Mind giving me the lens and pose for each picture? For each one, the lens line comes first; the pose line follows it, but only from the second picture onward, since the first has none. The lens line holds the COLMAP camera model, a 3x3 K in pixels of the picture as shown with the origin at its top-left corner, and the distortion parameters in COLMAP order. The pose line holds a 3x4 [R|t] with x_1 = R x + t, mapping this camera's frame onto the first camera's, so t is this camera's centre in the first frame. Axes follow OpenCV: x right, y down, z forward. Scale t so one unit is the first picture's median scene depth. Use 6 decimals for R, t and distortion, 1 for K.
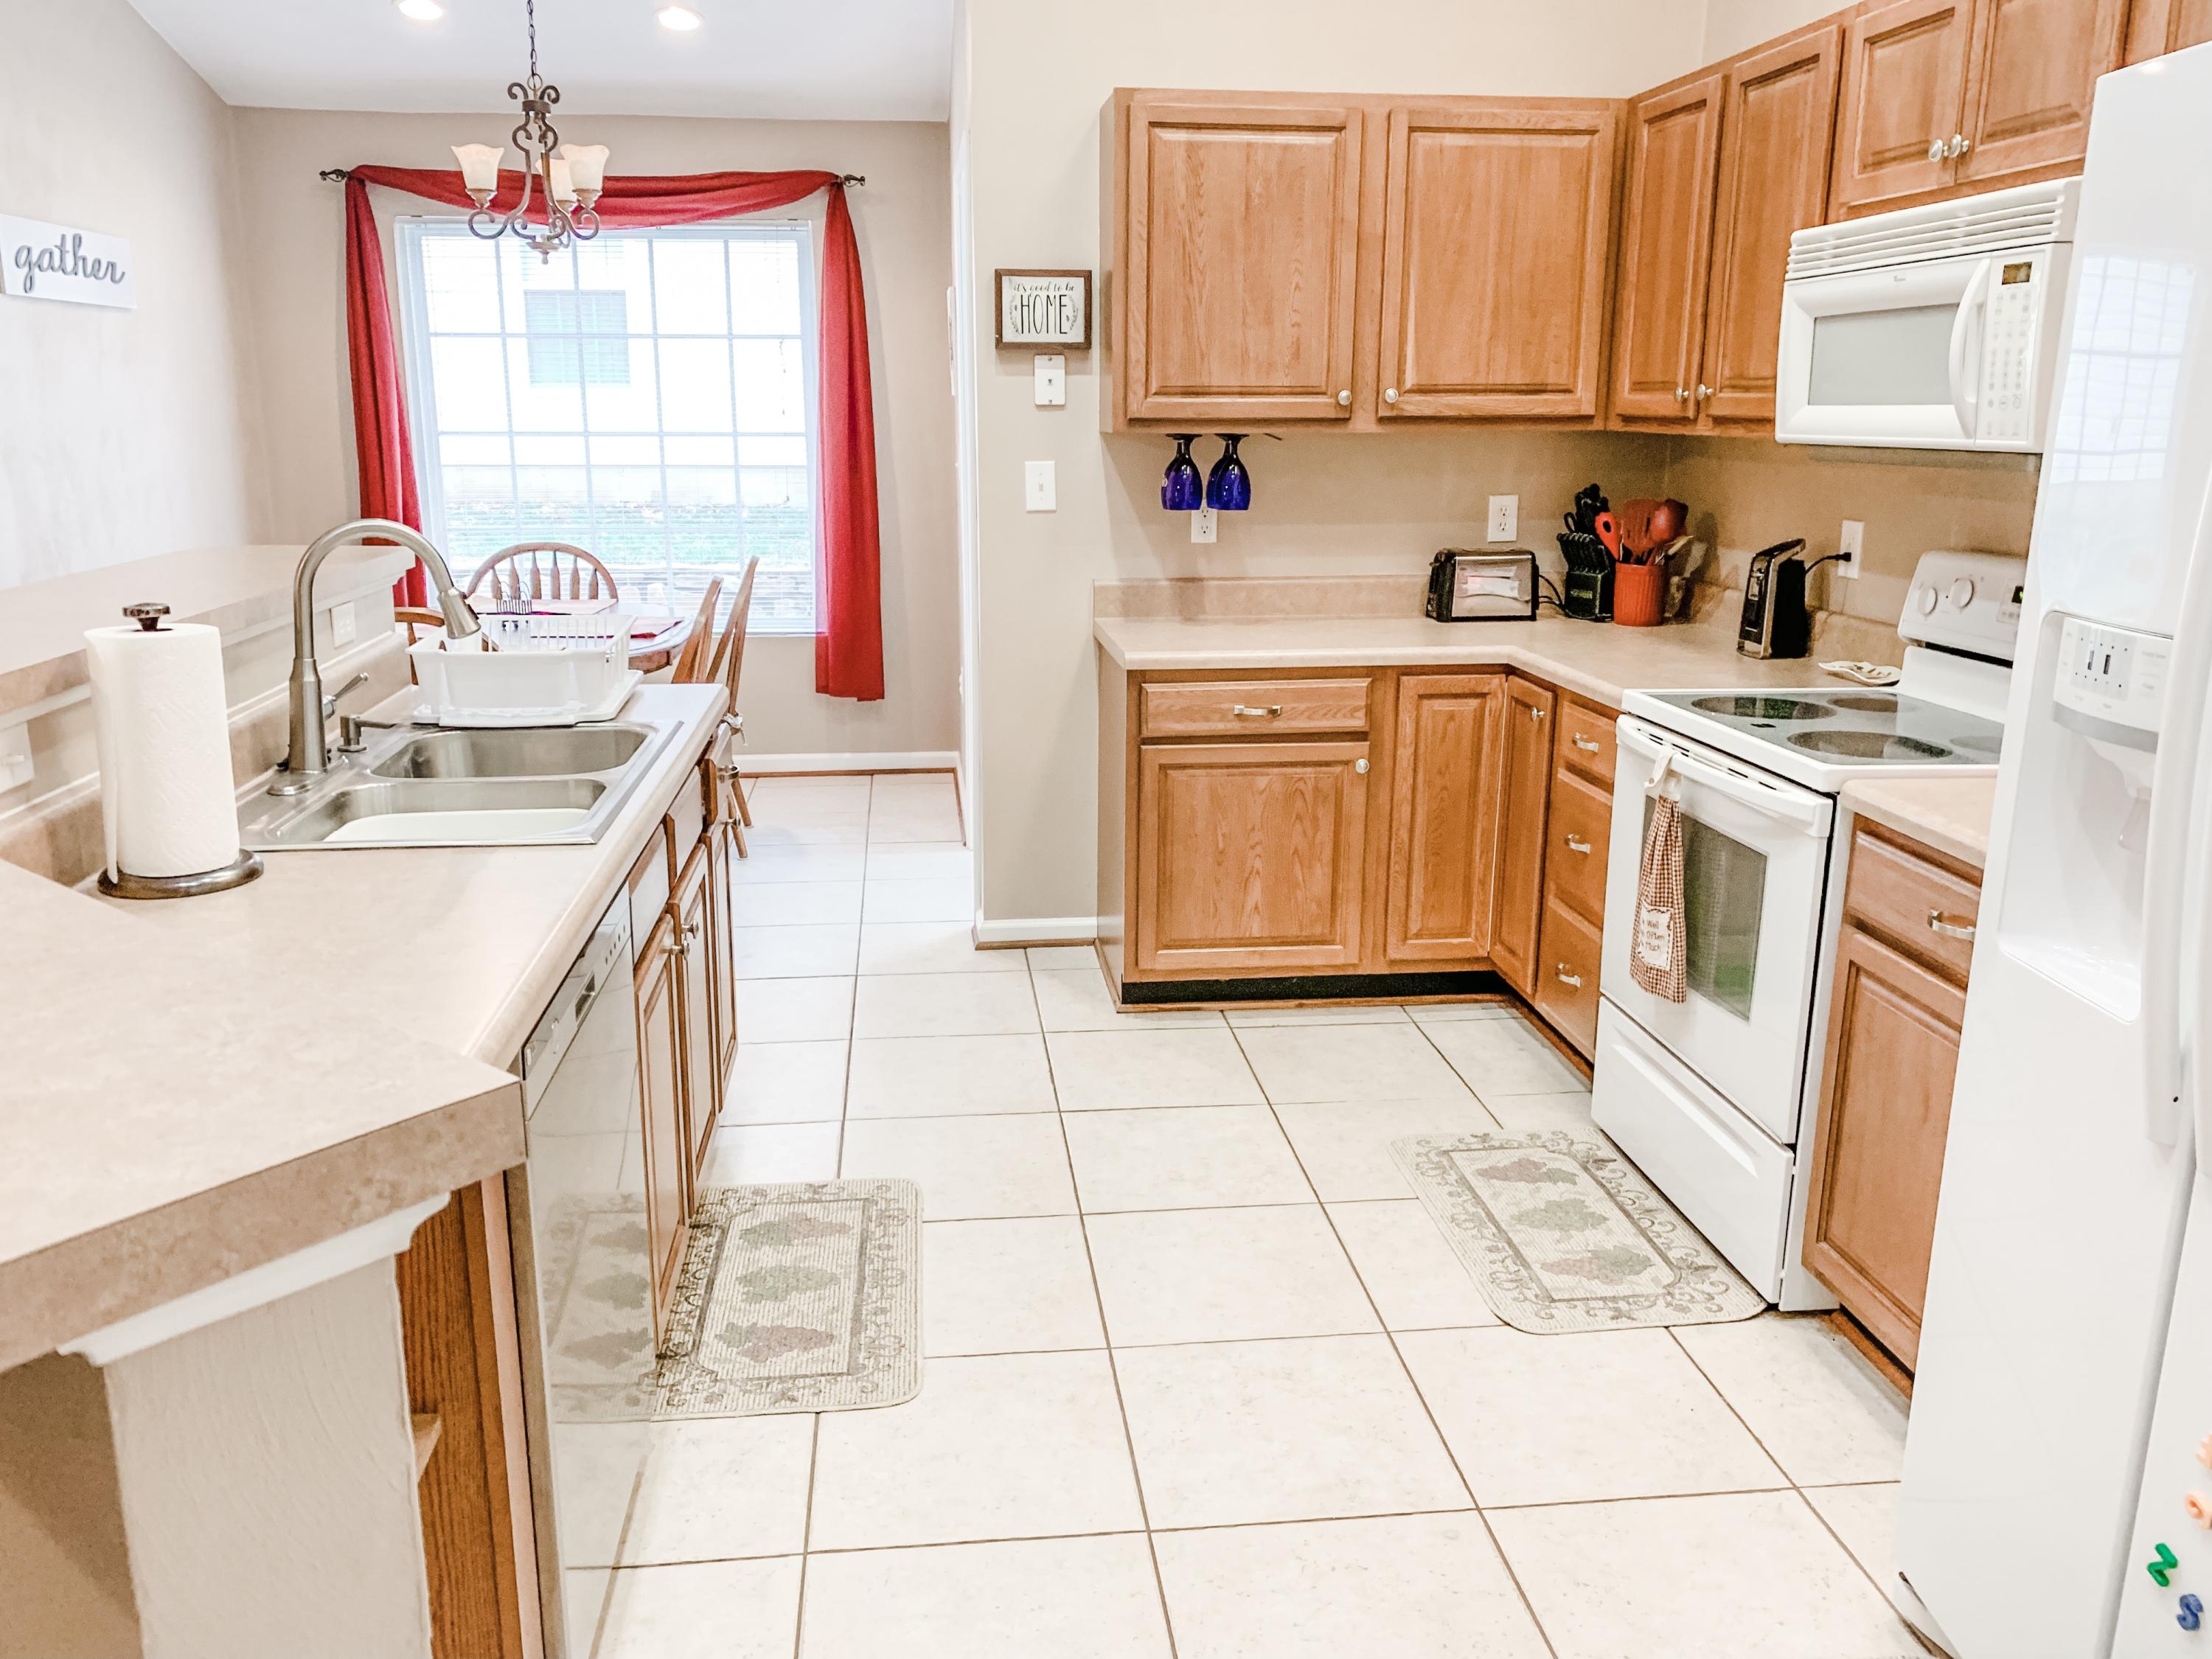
lens RADIAL K [[1685.4, 0, 1095.2], [0, 1685.4, 828.1], [0, 0, 1]] dist [0.018081, -0.030405]
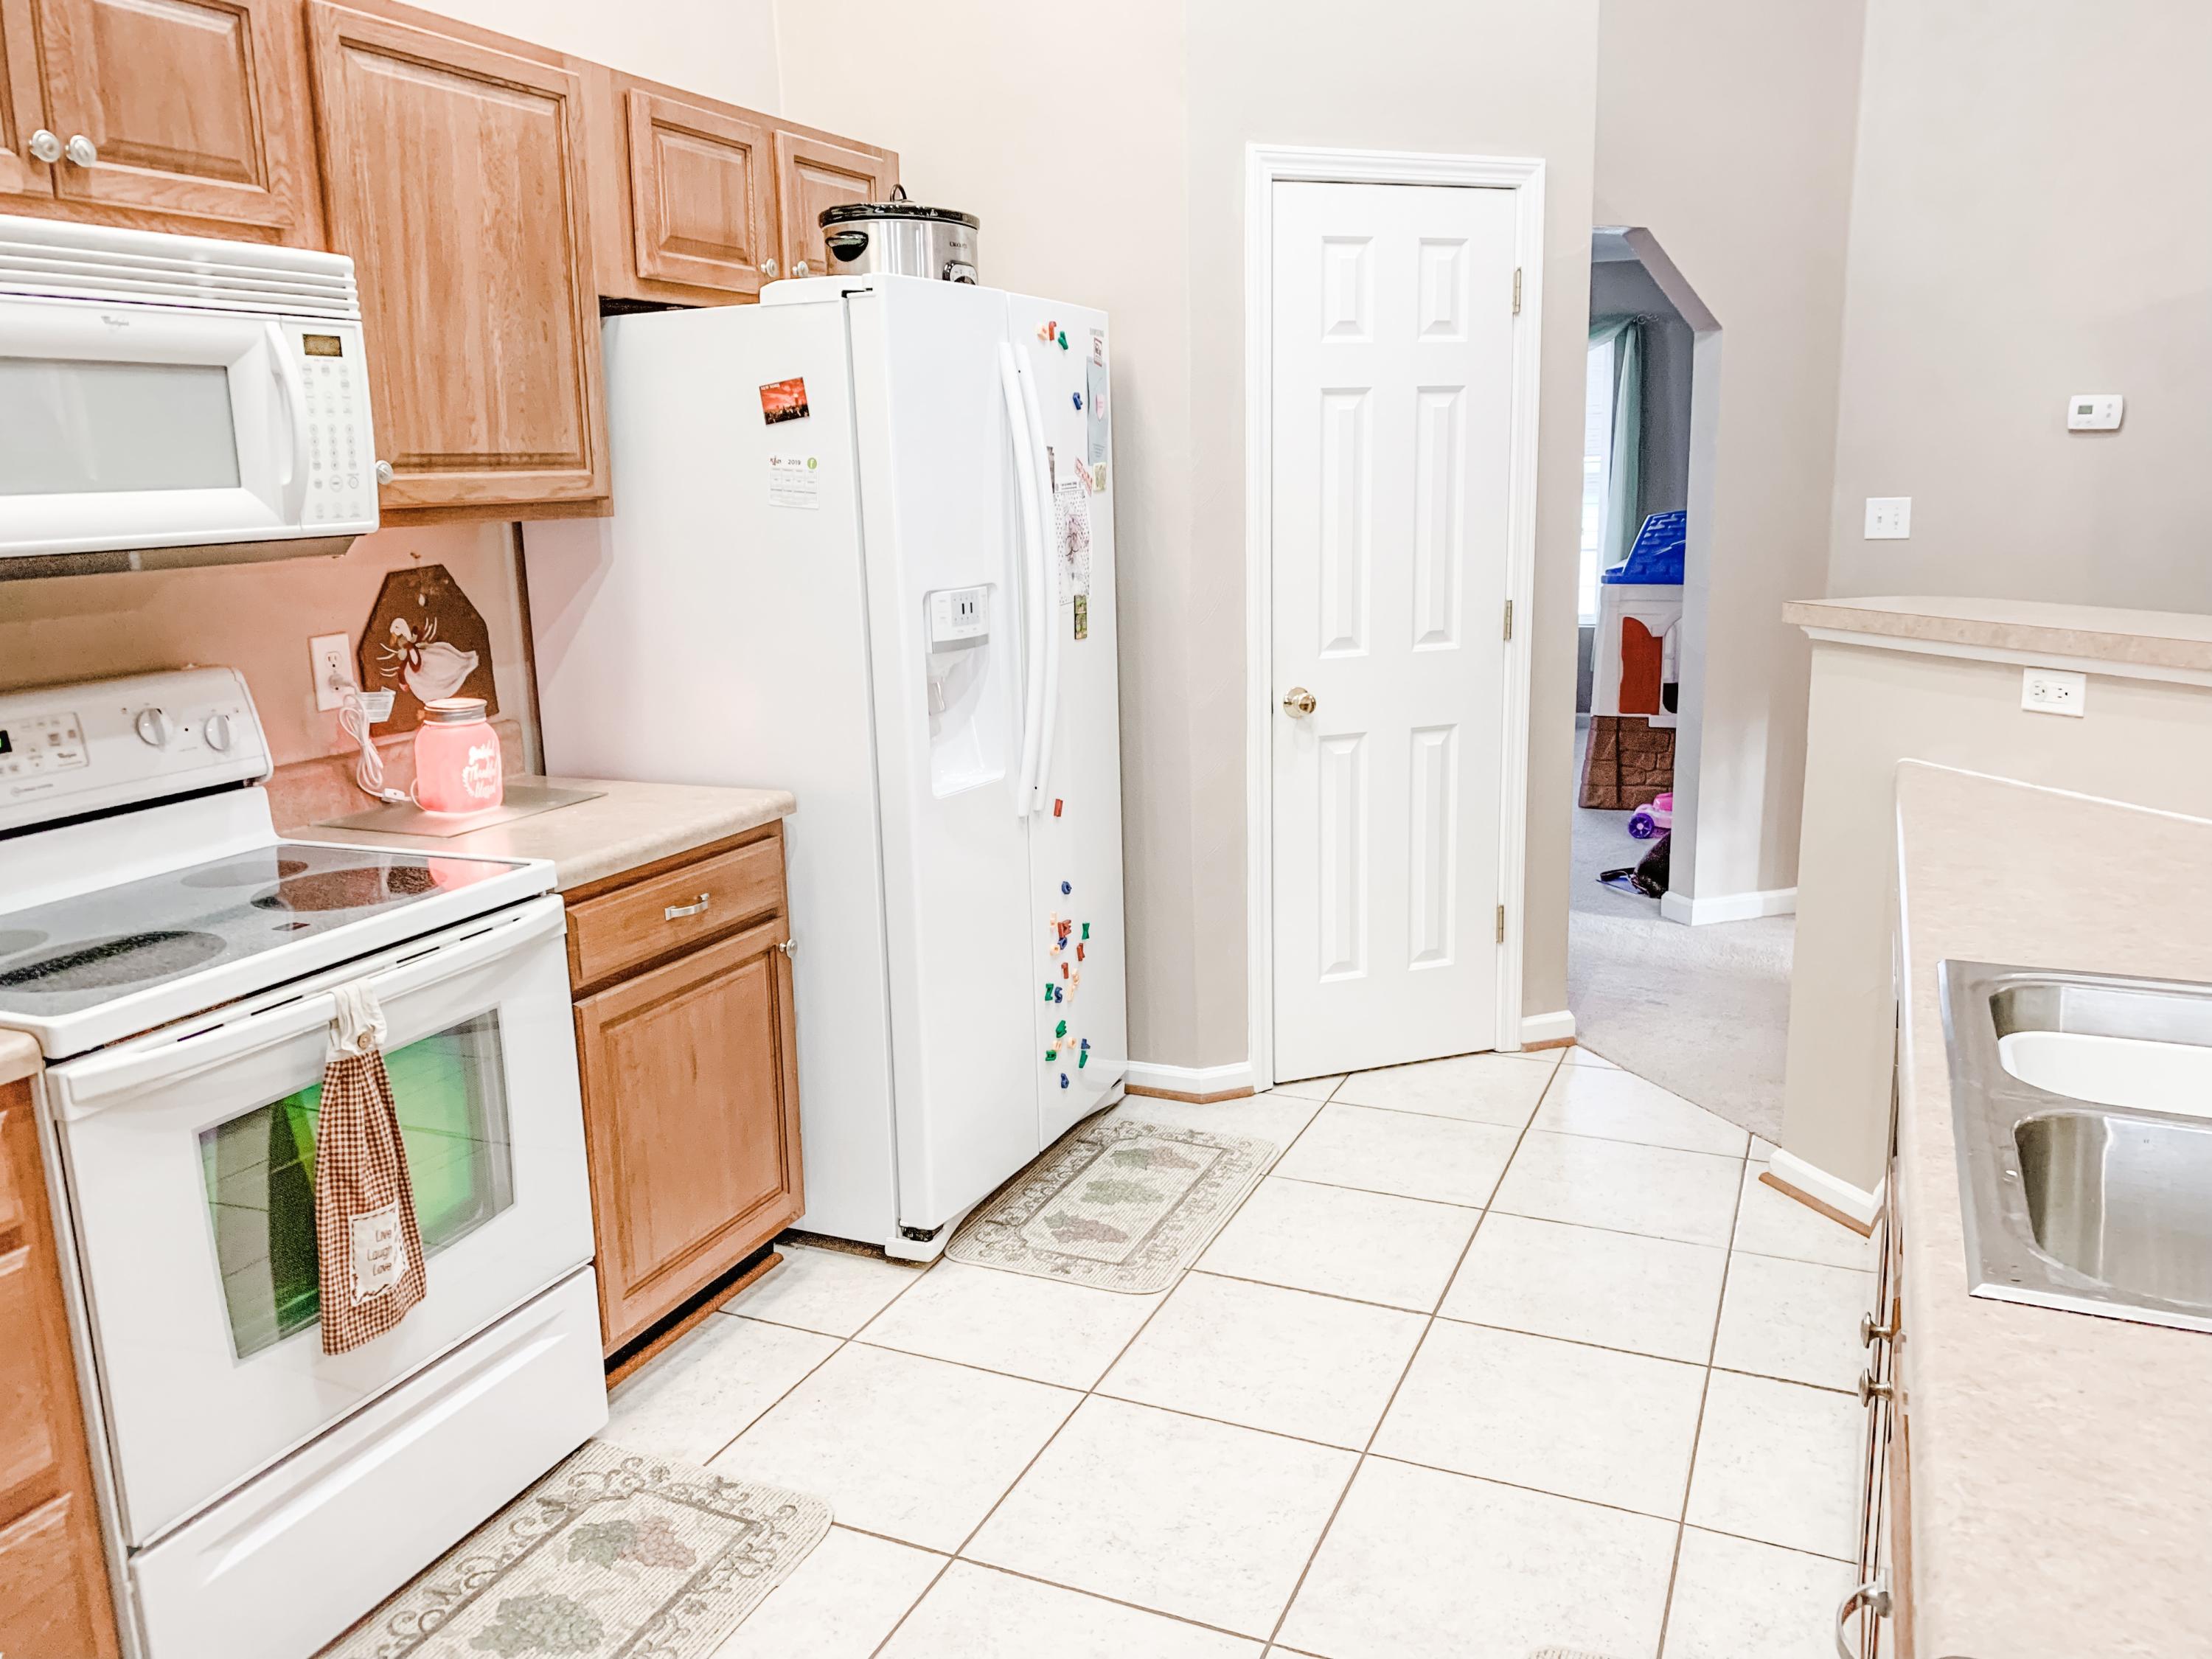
lens RADIAL K [[1685.4, 0, 1085.0], [0, 1685.4, 824.3], [0, 0, 1]] dist [0.018081, -0.030405]
pose [[-0.861625, -0.087915, 0.499873, -0.242250], [0.146801, 0.899620, 0.411259, -0.327954], [-0.485851, 0.427733, -0.762229, 1.287792]]
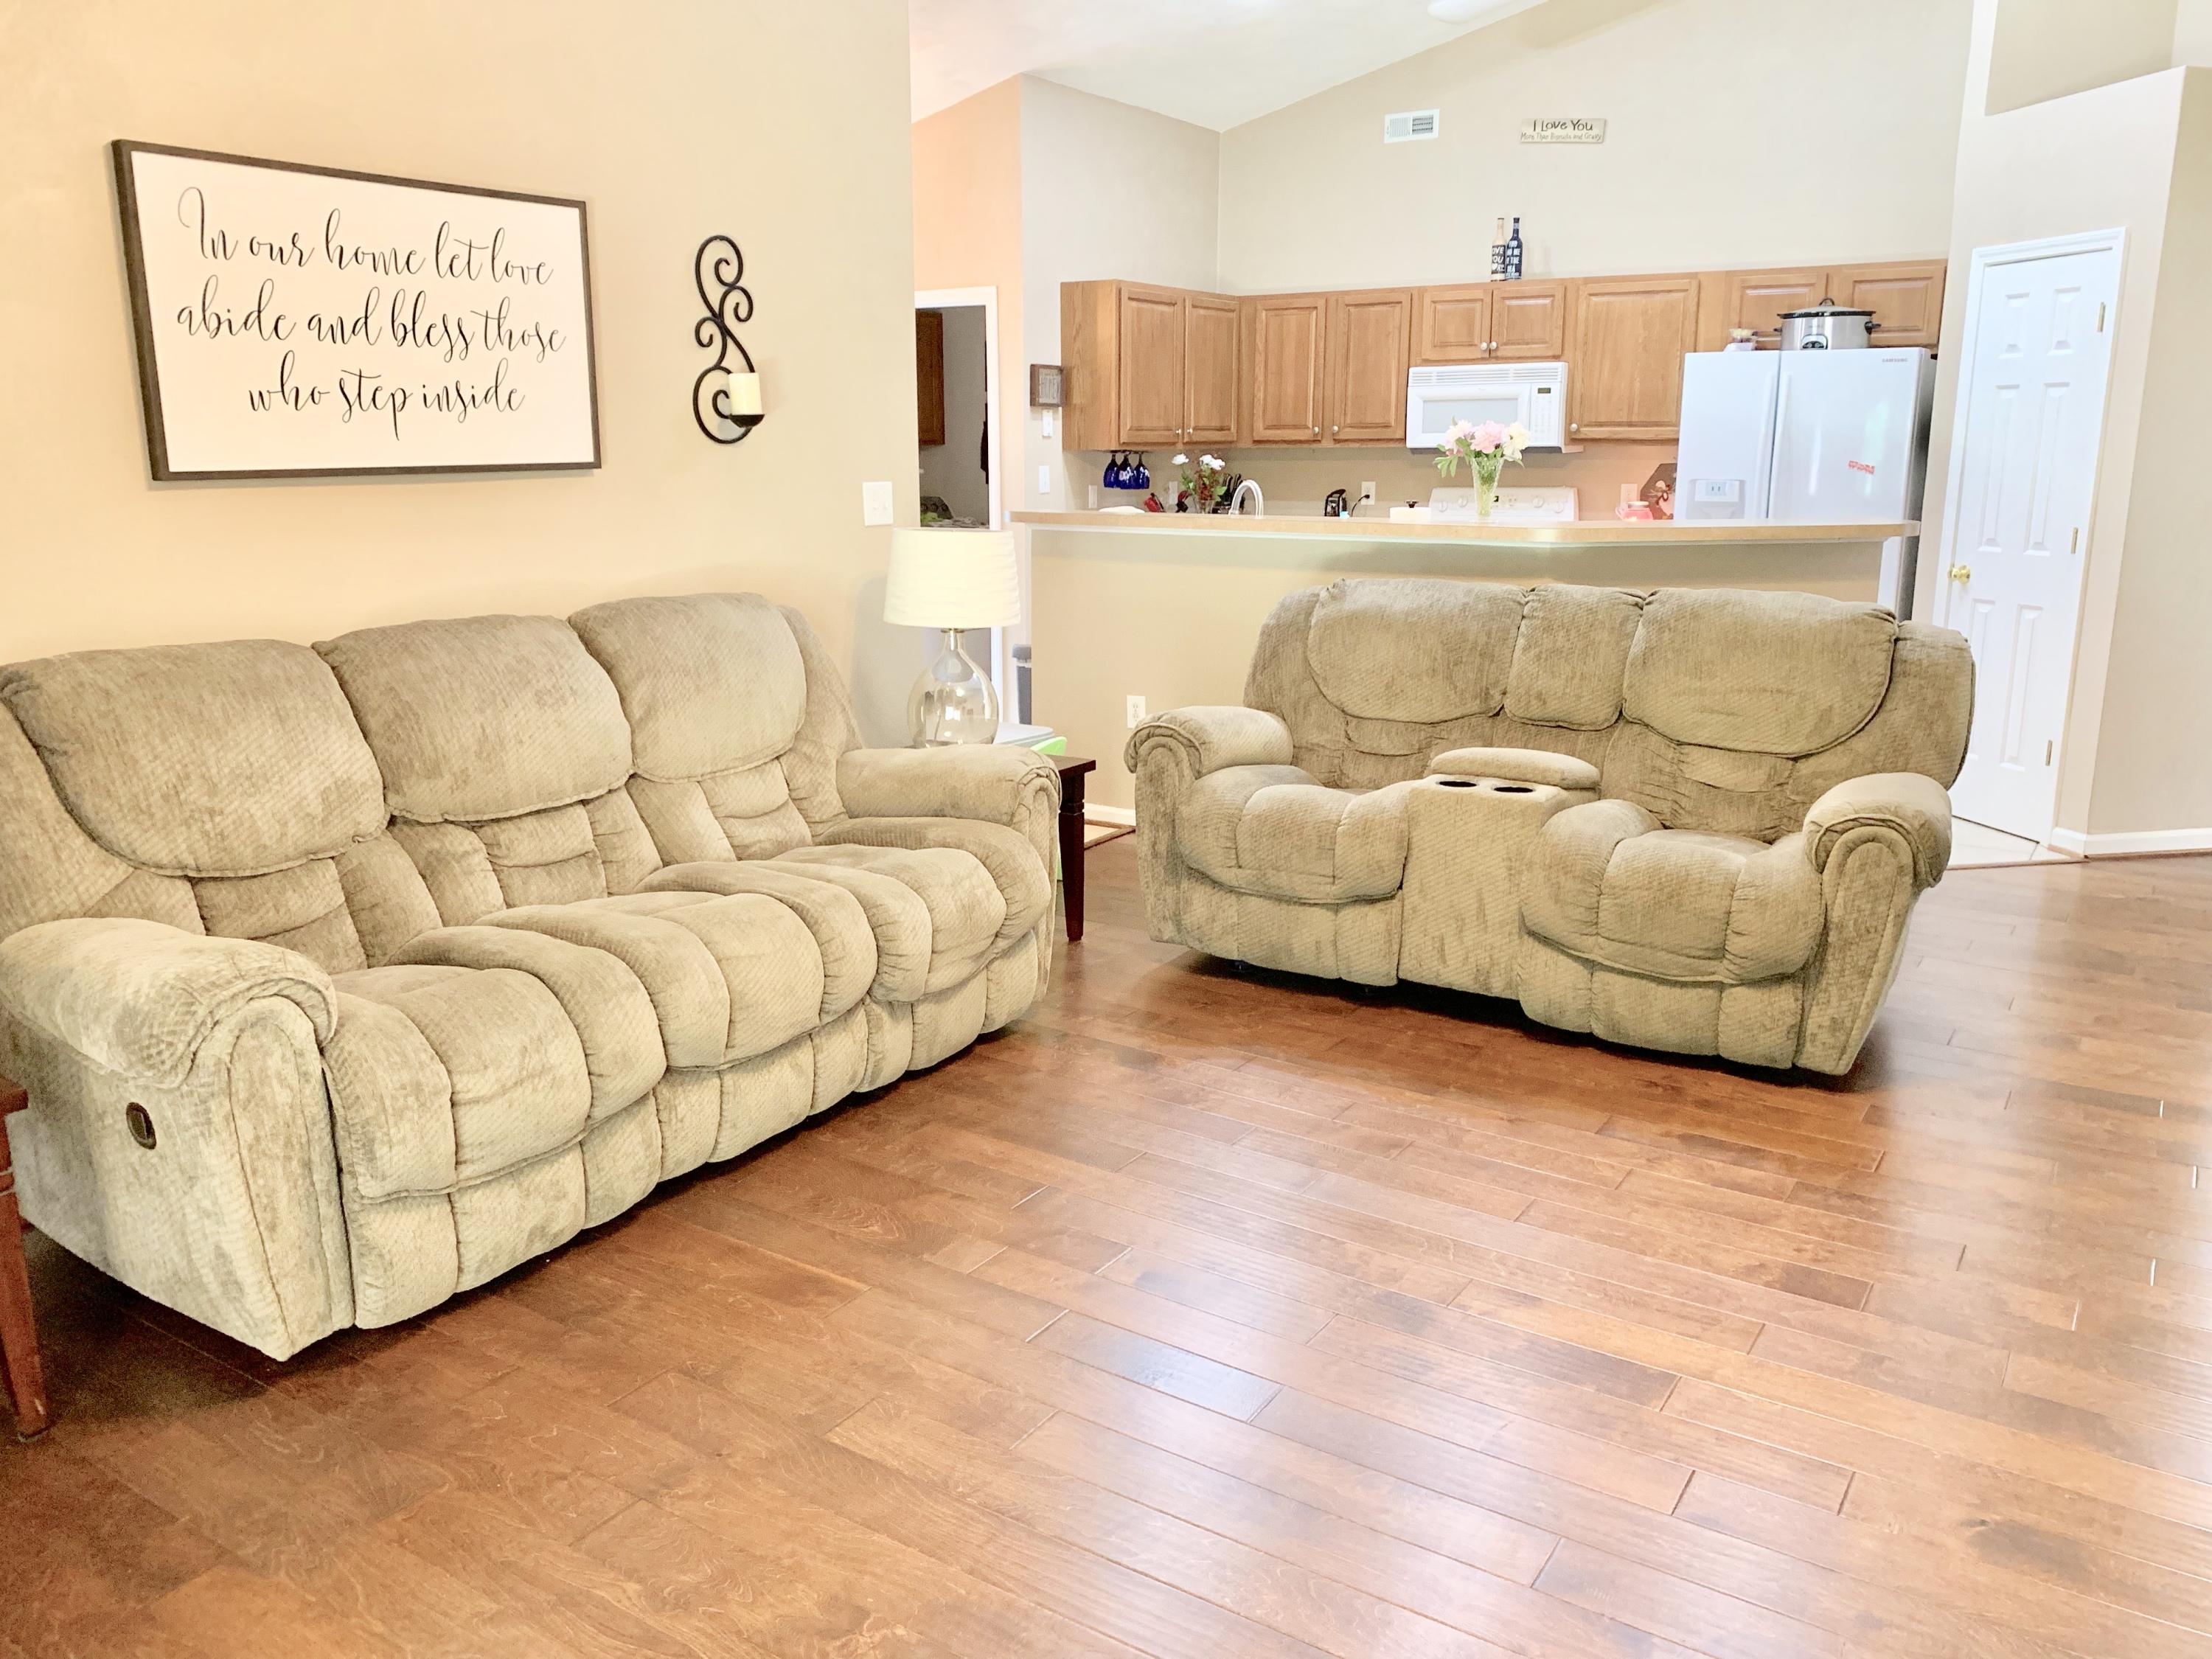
lens RADIAL K [[1676.2, 0, 1061.4], [0, 1676.2, 830.8], [0, 0, 1]] dist [0.019538, -0.029355]
pose [[0.645012, -0.177181, 0.743348, -2.032055], [0.192761, 0.979017, 0.066093, 0.080015], [-0.739461, 0.100658, 0.665631, -0.283033]]
